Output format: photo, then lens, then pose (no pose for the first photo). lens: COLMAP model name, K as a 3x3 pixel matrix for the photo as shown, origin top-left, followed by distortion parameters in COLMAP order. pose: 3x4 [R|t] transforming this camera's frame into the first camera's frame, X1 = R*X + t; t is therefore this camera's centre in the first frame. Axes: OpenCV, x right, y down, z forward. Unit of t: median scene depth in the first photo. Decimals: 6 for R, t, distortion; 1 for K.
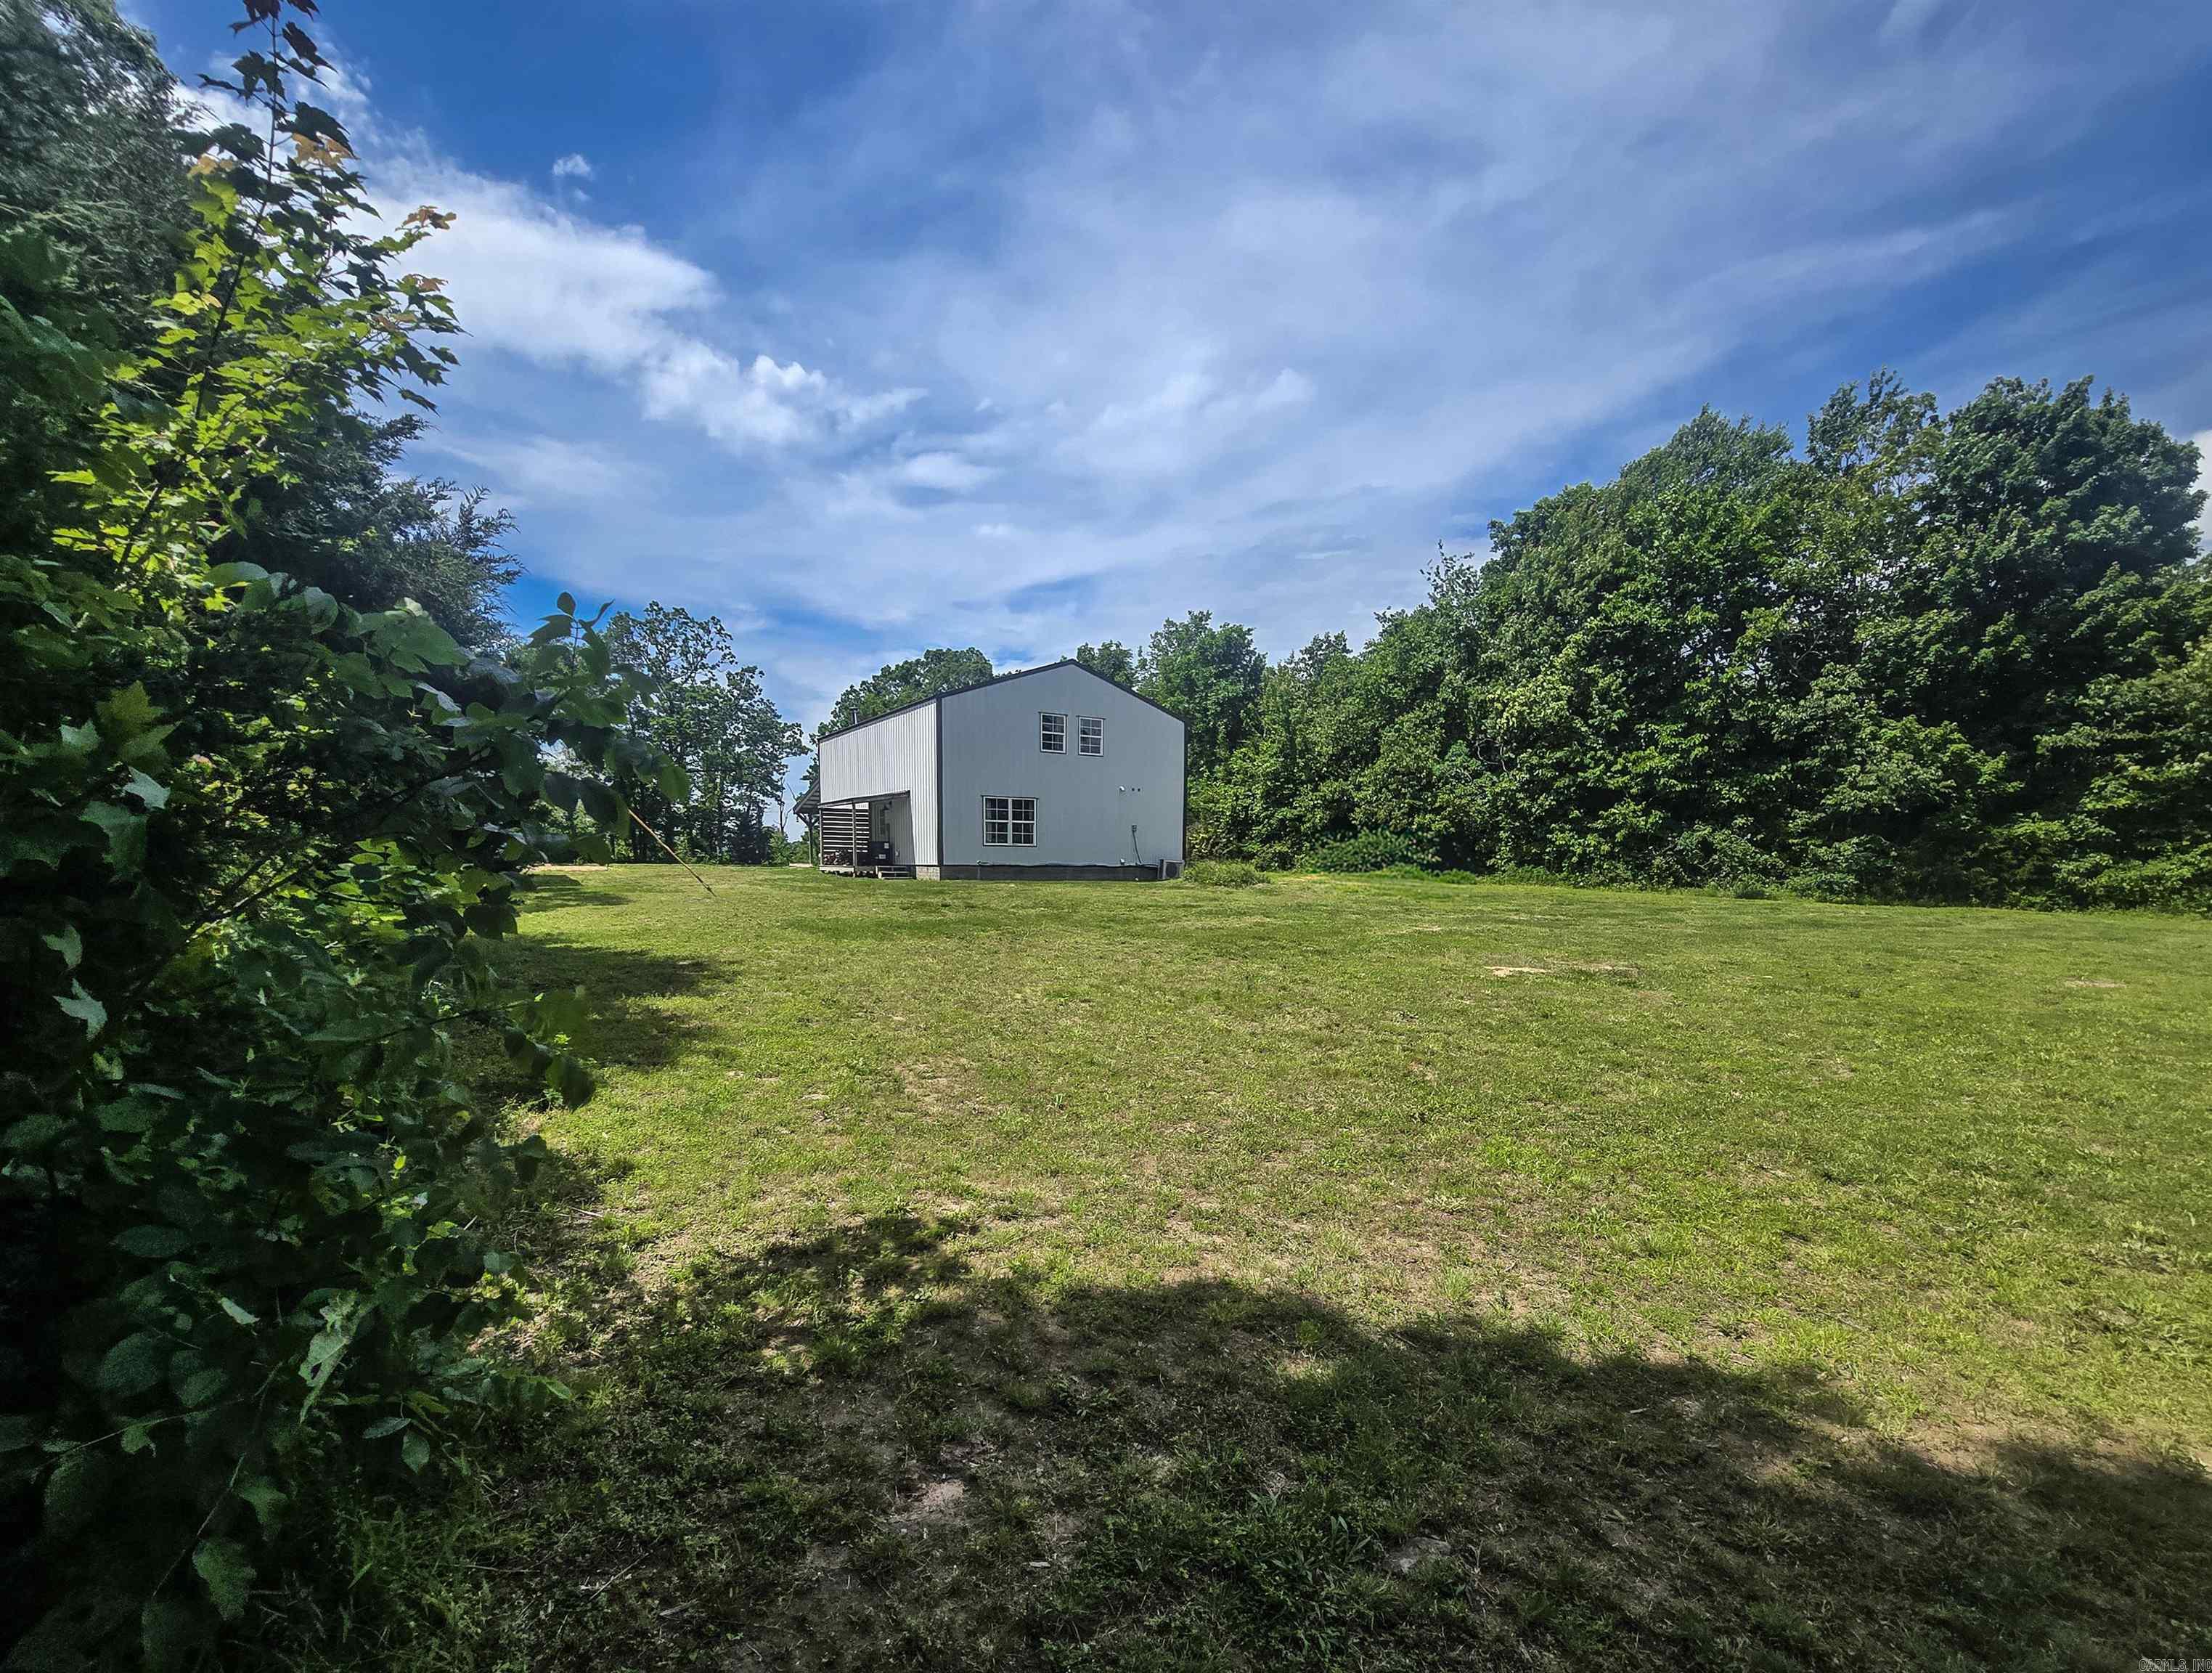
lens RADIAL K [[891.5, 0, 1106.0], [0, 891.5, 836.5], [0, 0, 1]] dist [-0.000043, -0.000004]
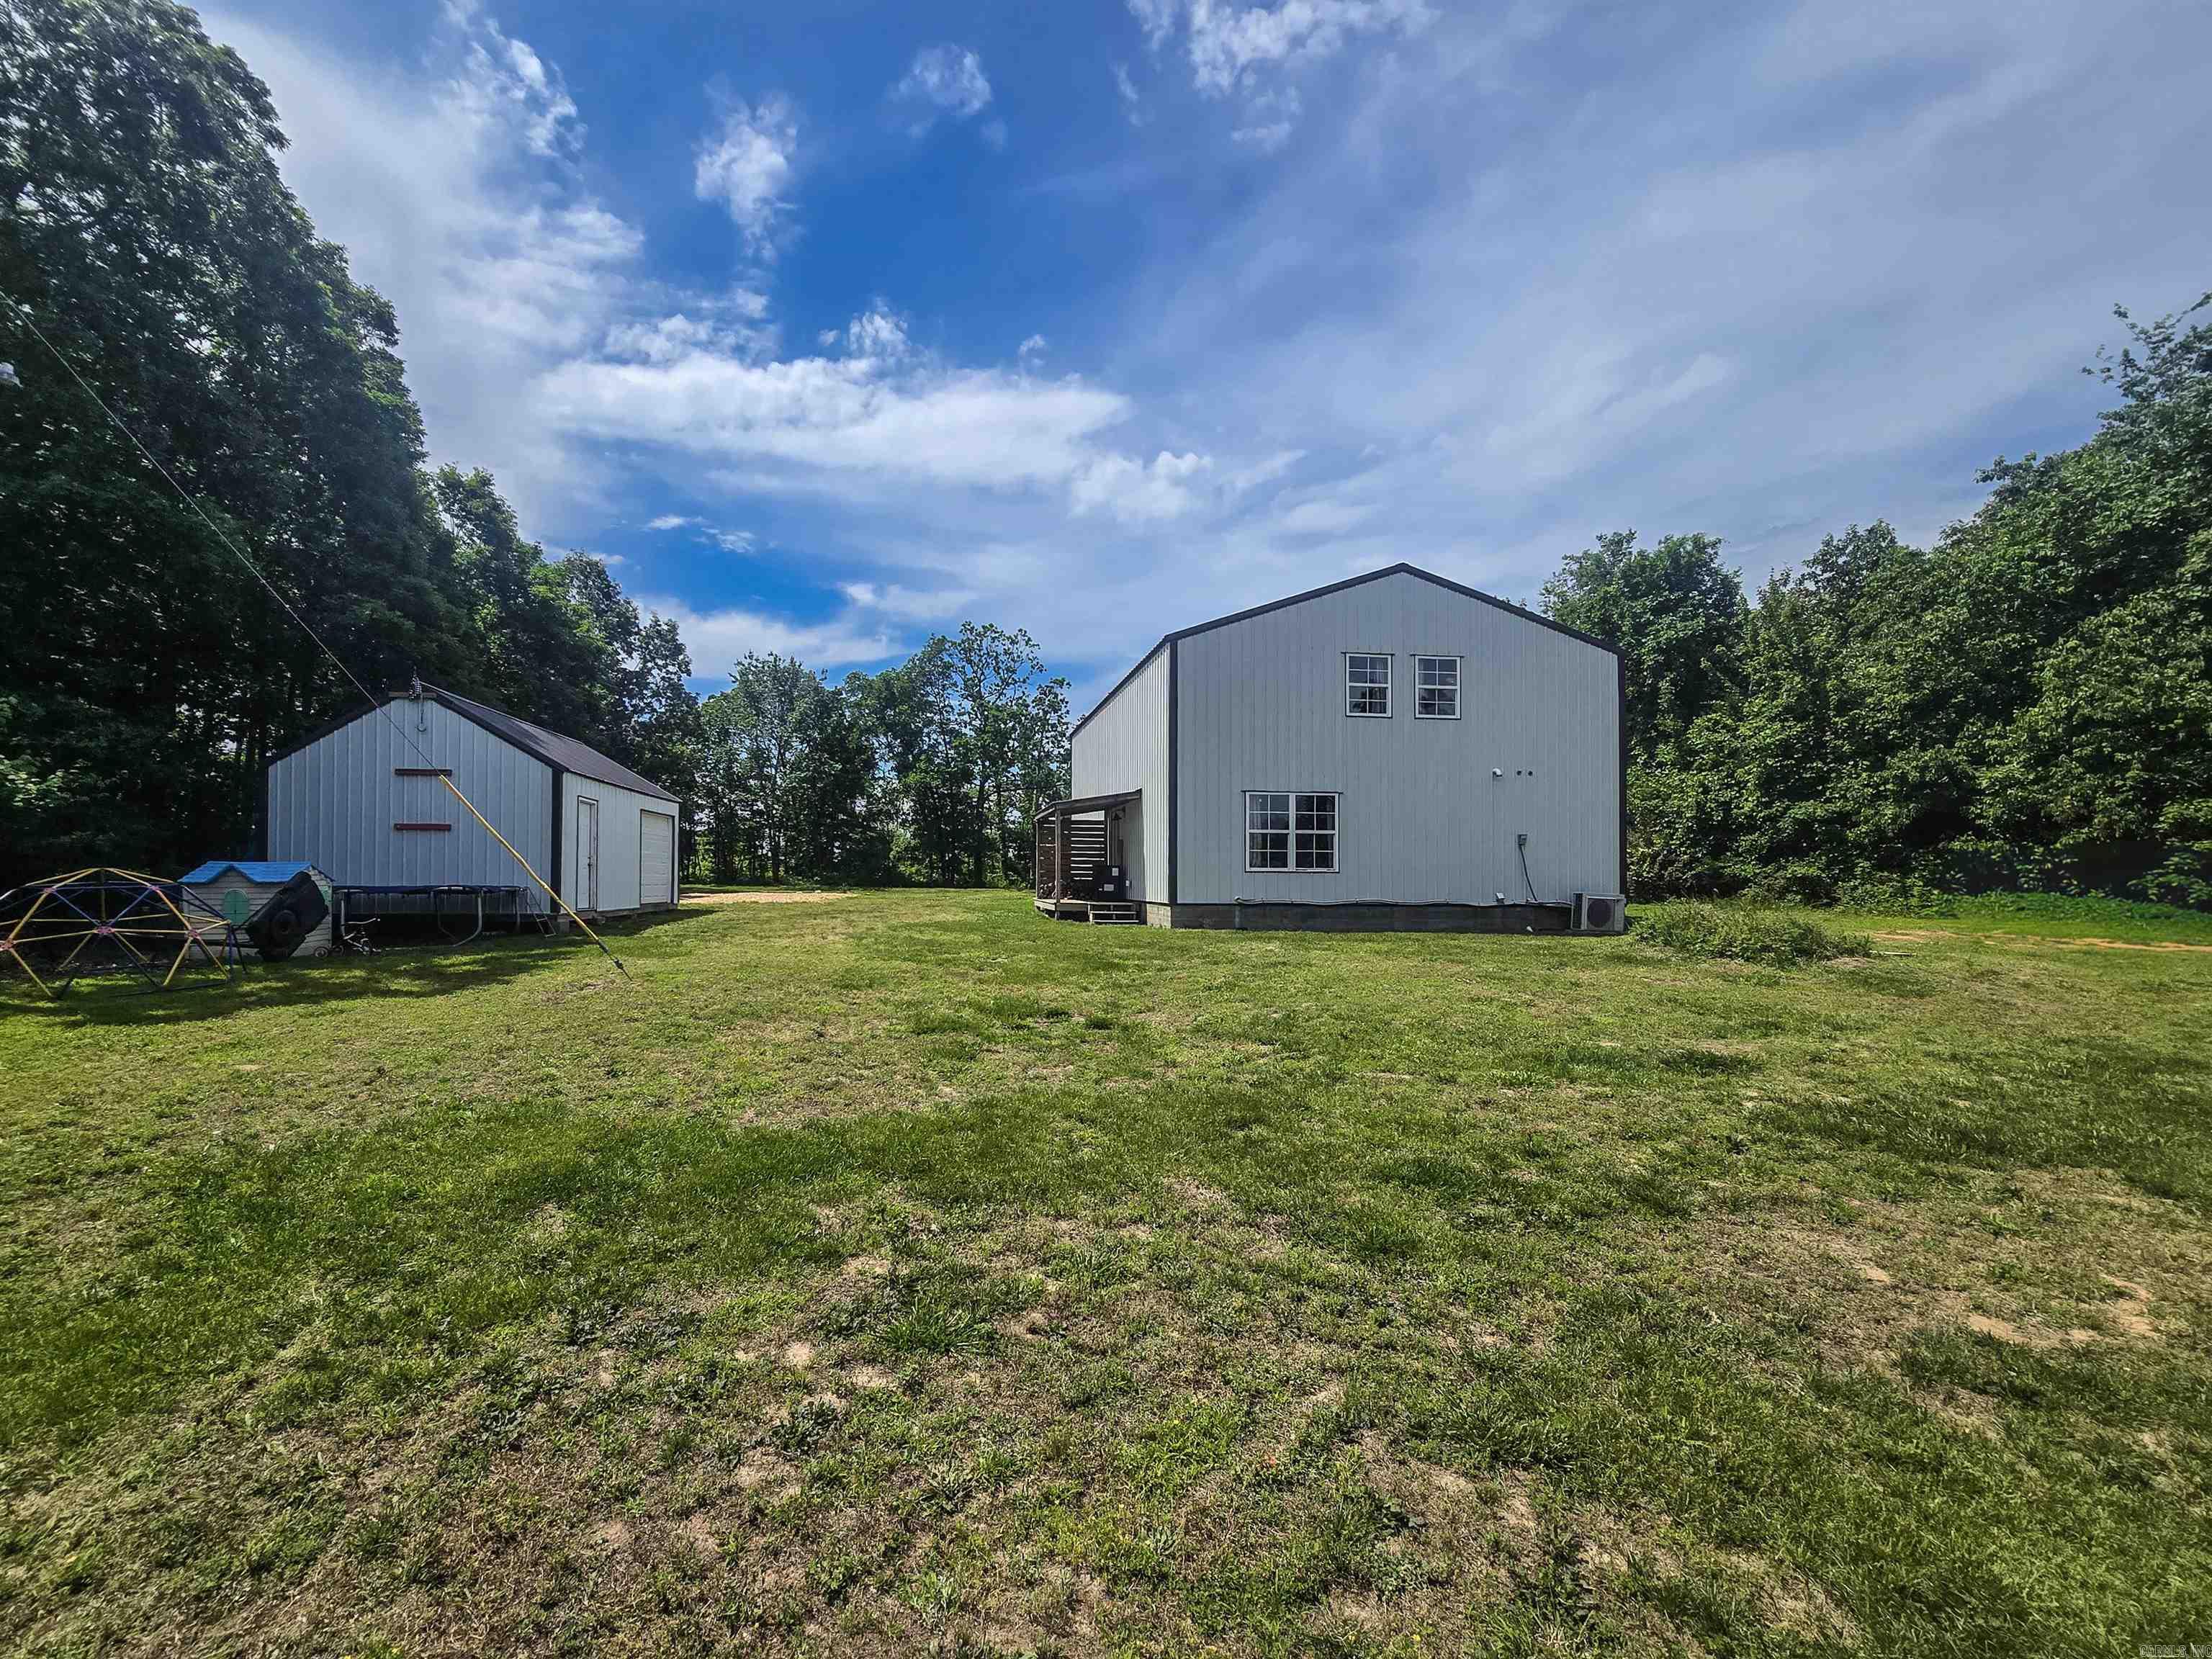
lens RADIAL K [[827.2, 0, 1104.5], [0, 827.2, 842.3], [0, 0, 1]] dist [0.001018, 0.000089]
pose [[0.906150, -0.017840, -0.422581, 0.010300], [0.011230, 0.999773, -0.018126, -0.000619], [0.422808, 0.011679, 0.906144, 0.314543]]
